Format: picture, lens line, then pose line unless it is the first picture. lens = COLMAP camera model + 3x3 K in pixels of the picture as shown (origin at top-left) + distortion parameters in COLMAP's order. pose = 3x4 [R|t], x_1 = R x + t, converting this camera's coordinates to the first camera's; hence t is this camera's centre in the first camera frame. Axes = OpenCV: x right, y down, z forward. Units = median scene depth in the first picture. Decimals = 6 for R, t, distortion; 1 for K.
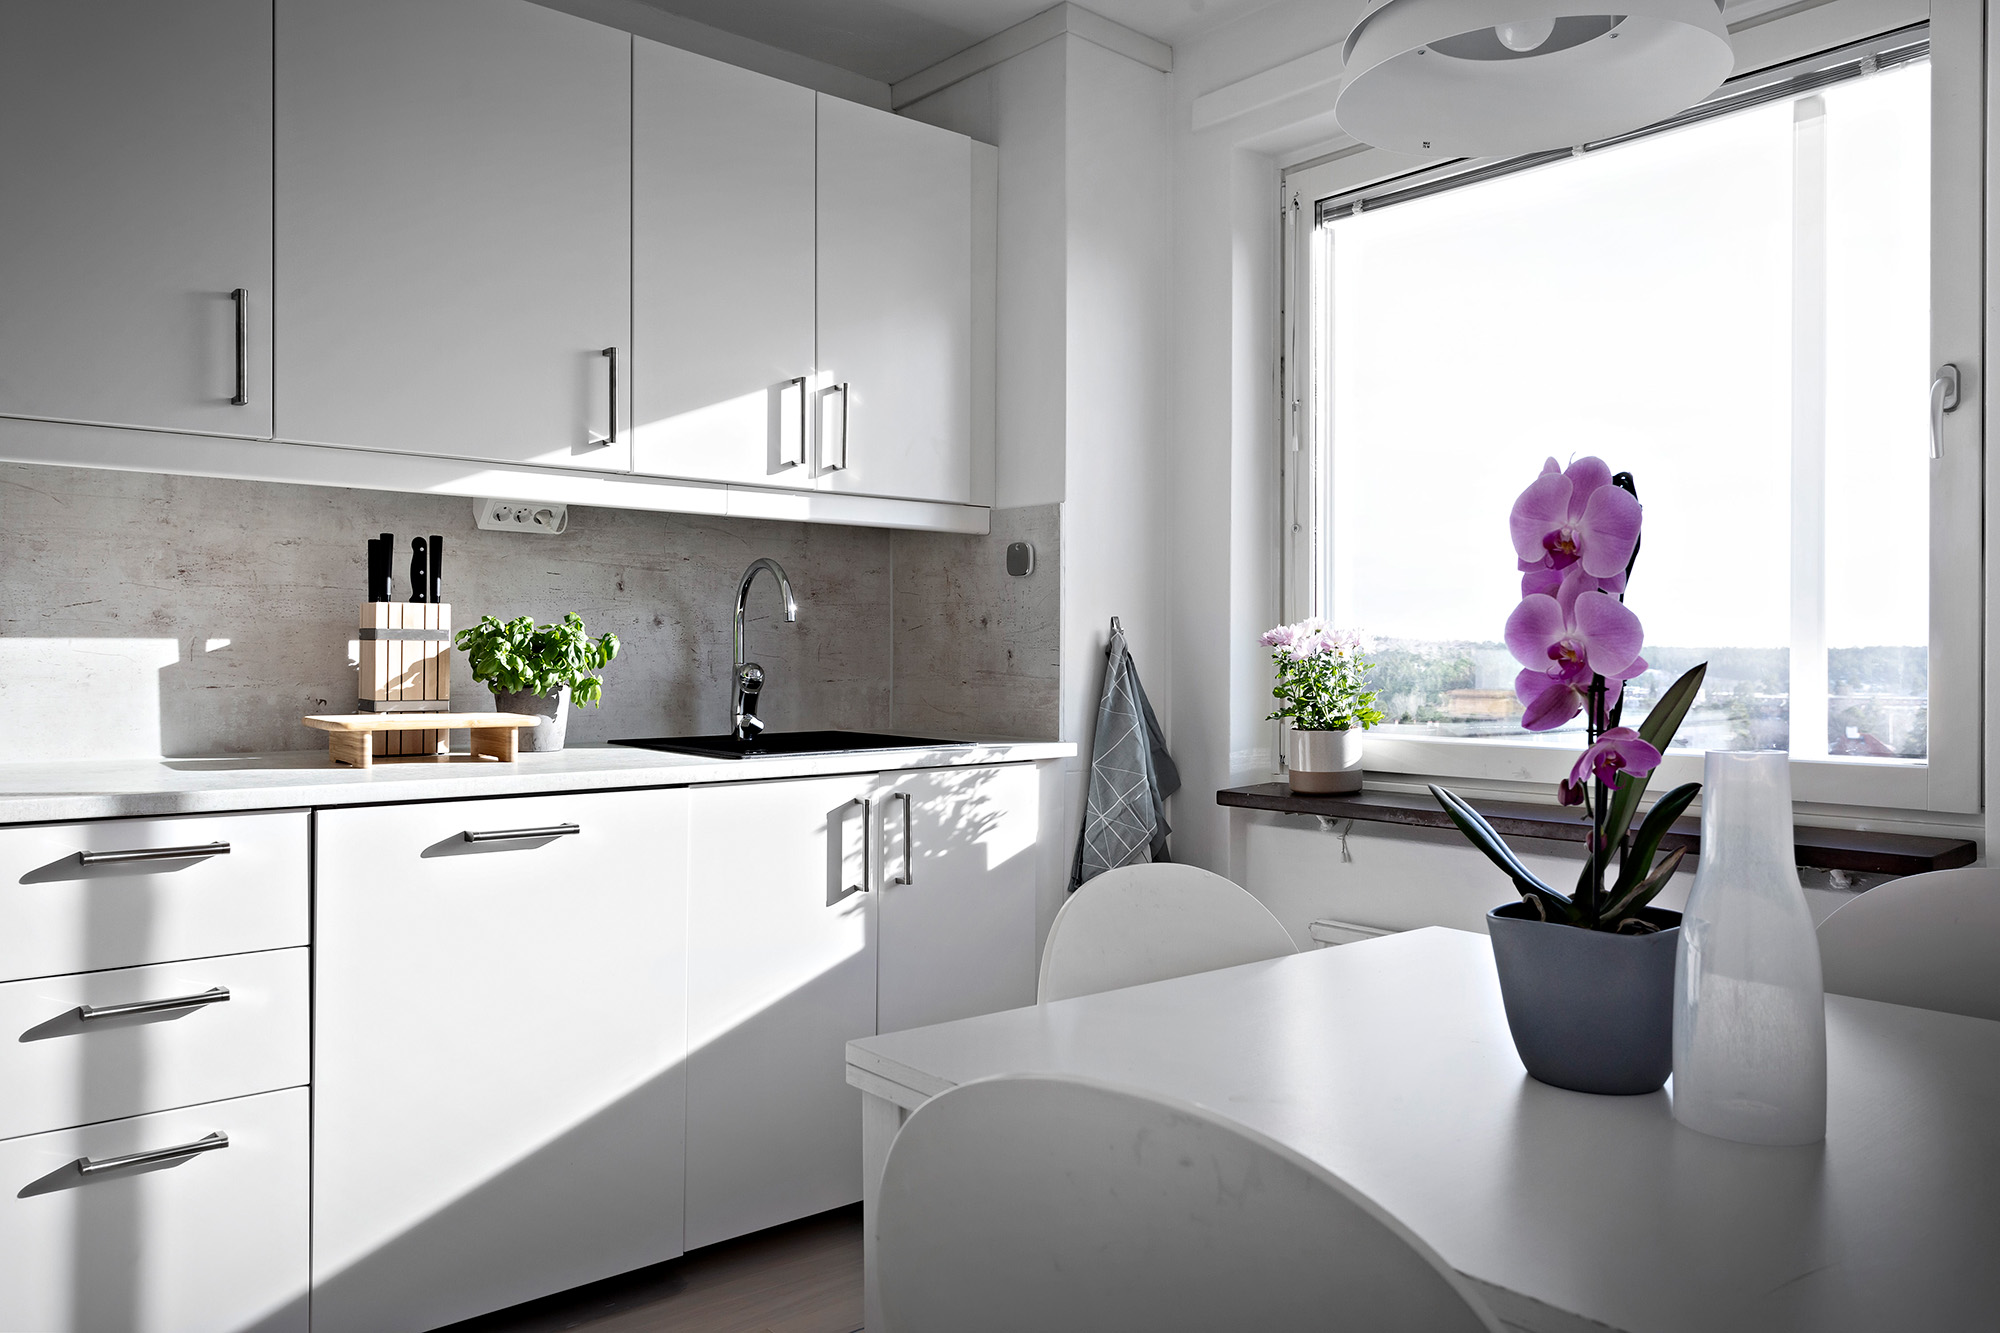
lens RADIAL K [[1506.6, 0, 1004.3], [0, 1506.6, 647.4], [0, 0, 1]] dist [0.006001, 0.009598]
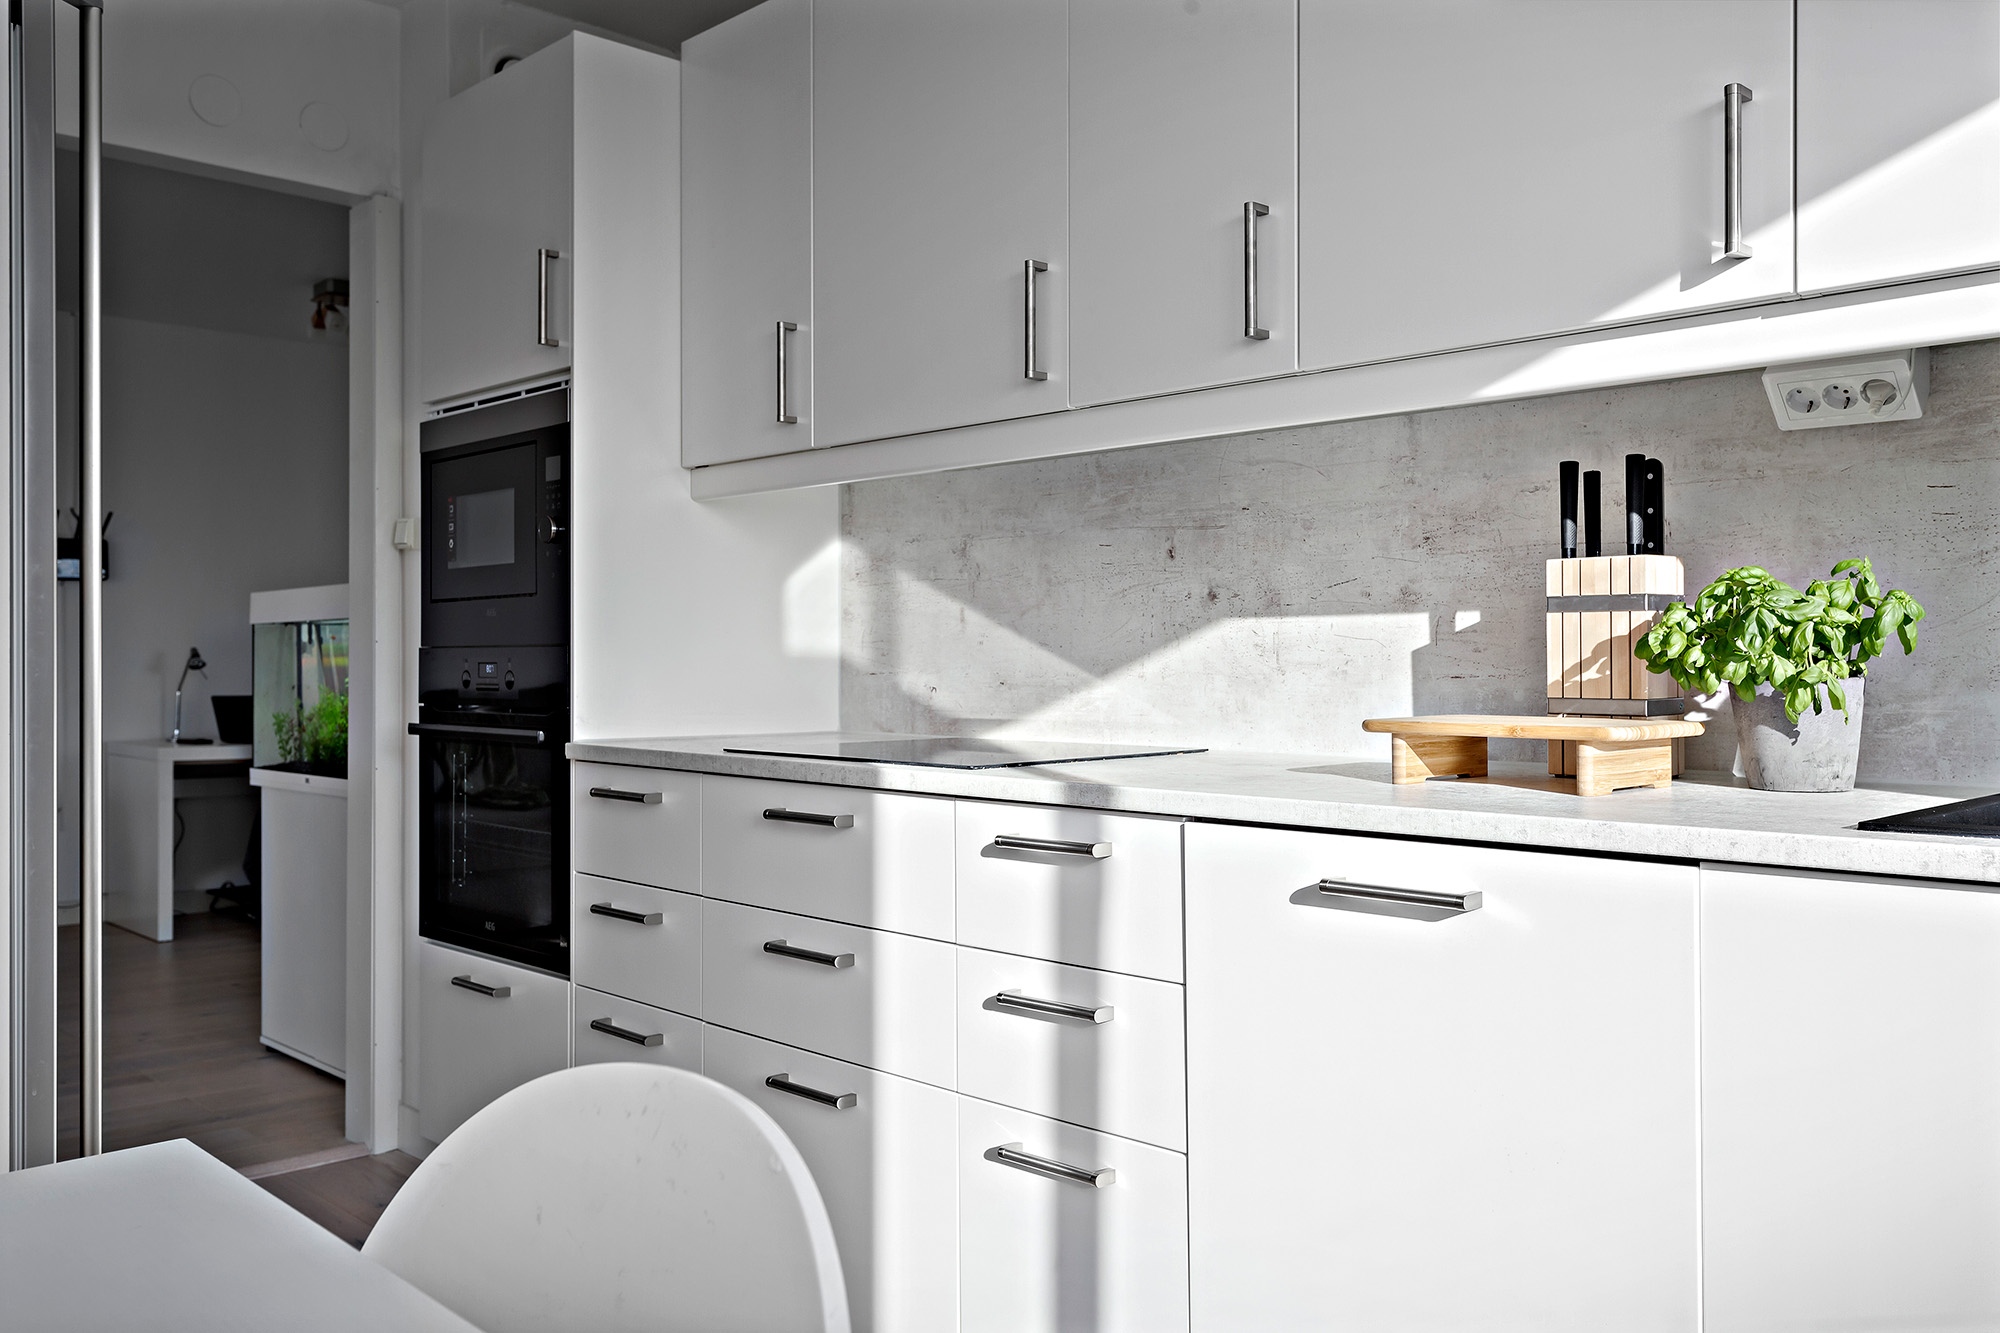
lens RADIAL K [[1663.2, 0, 994.5], [0, 1663.2, 658.4], [0, 0, 1]] dist [0.008112, 0.015502]
pose [[0.051392, -0.006839, -0.998655, 0.354021], [0.006822, 0.999956, -0.006497, 0.019972], [0.998655, -0.006479, 0.051437, 0.688657]]
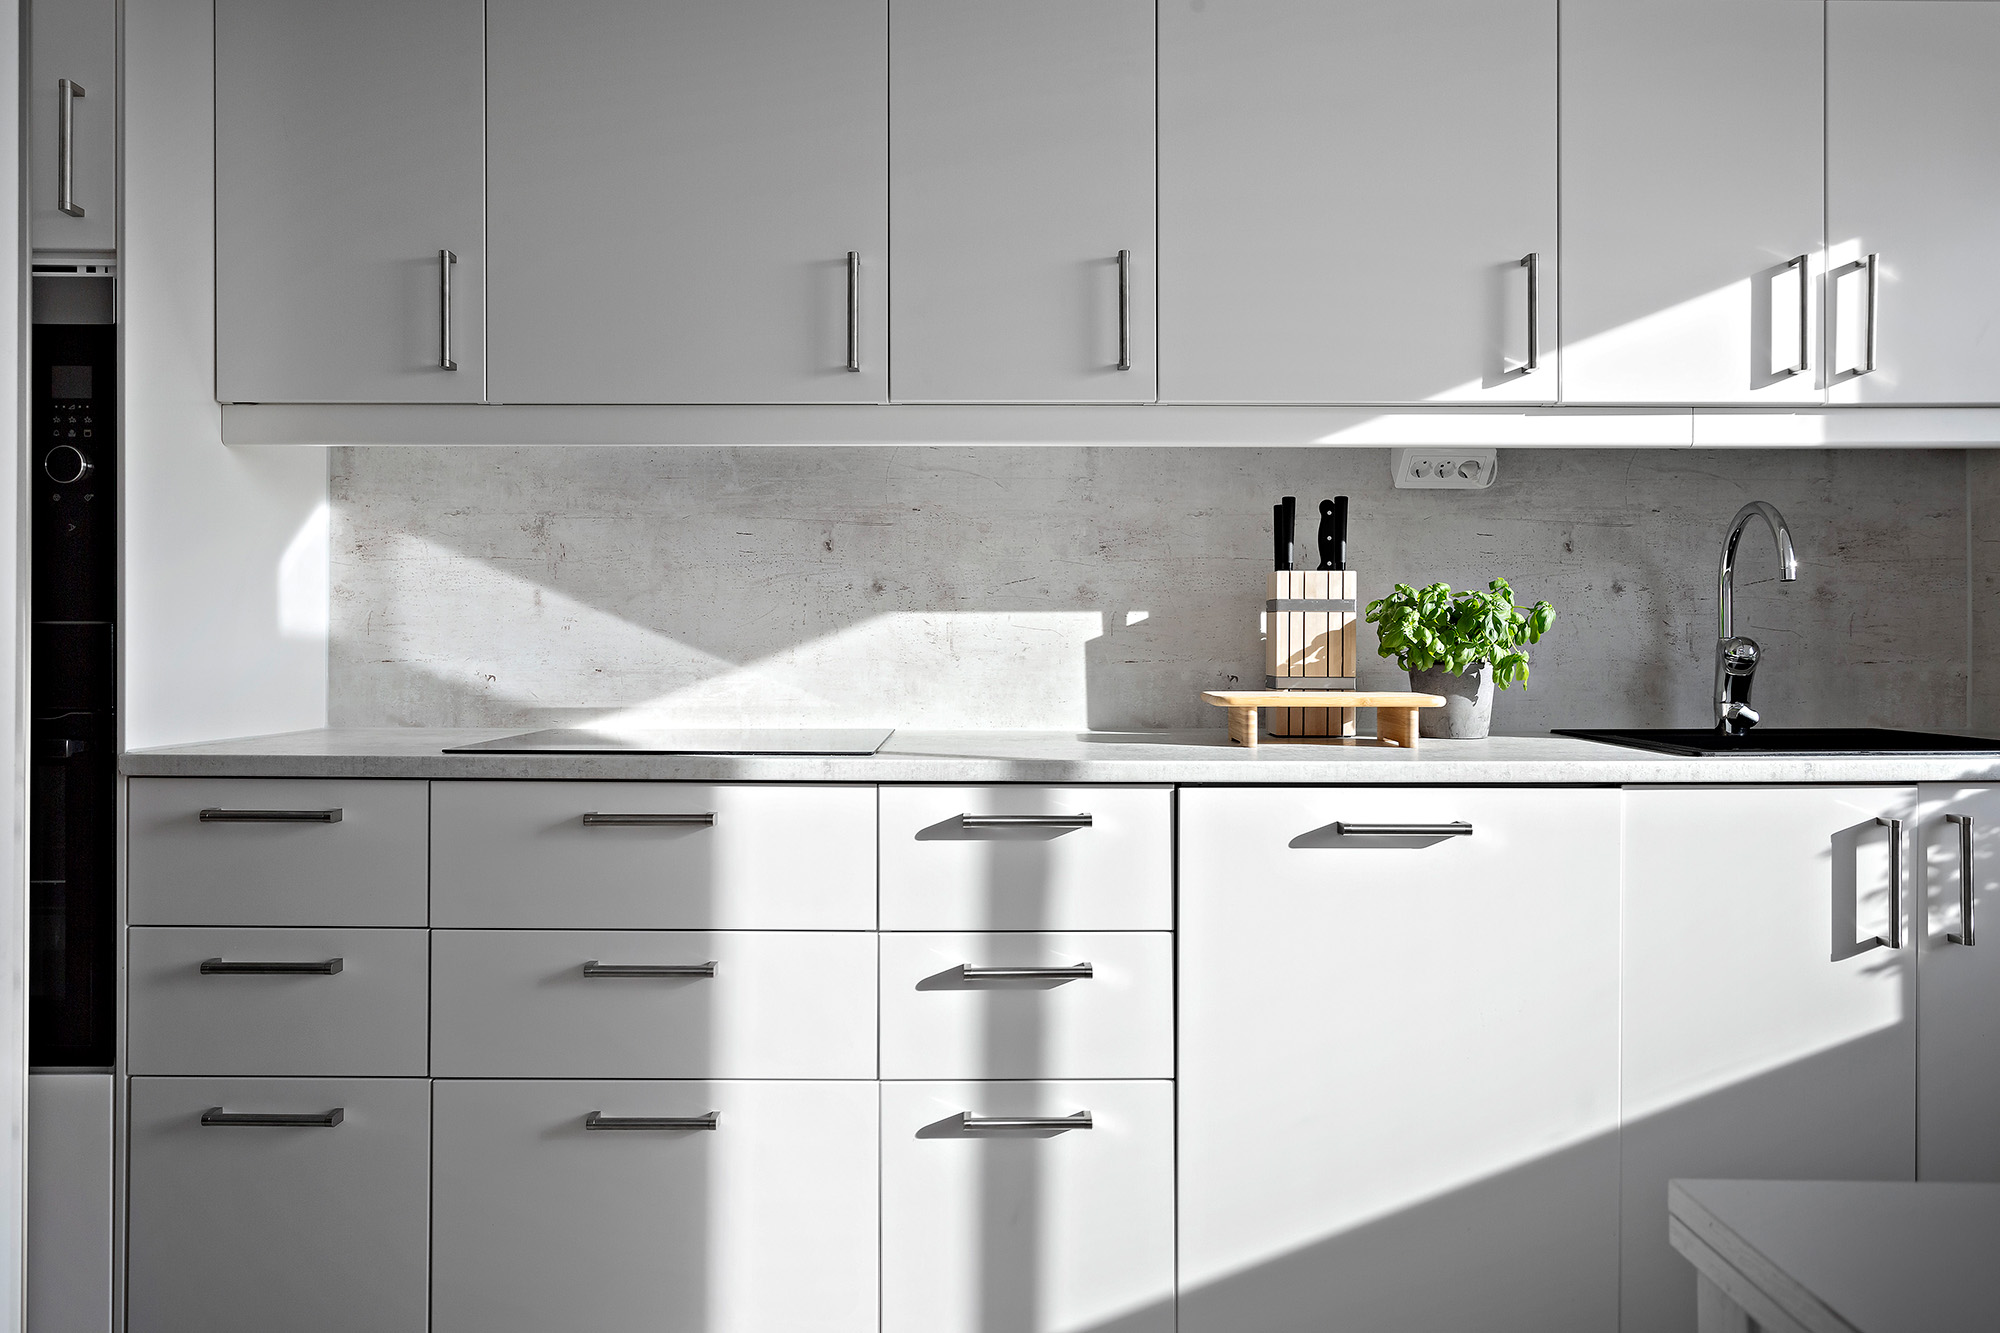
lens RADIAL K [[1506.6, 0, 979.3], [0, 1506.6, 657.6], [0, 0, 1]] dist [0.006001, 0.009598]
pose [[0.760965, -0.000943, -0.648792, 0.047397], [0.005224, 0.999975, 0.004674, 0.018009], [0.648771, -0.006946, 0.760952, 0.169267]]
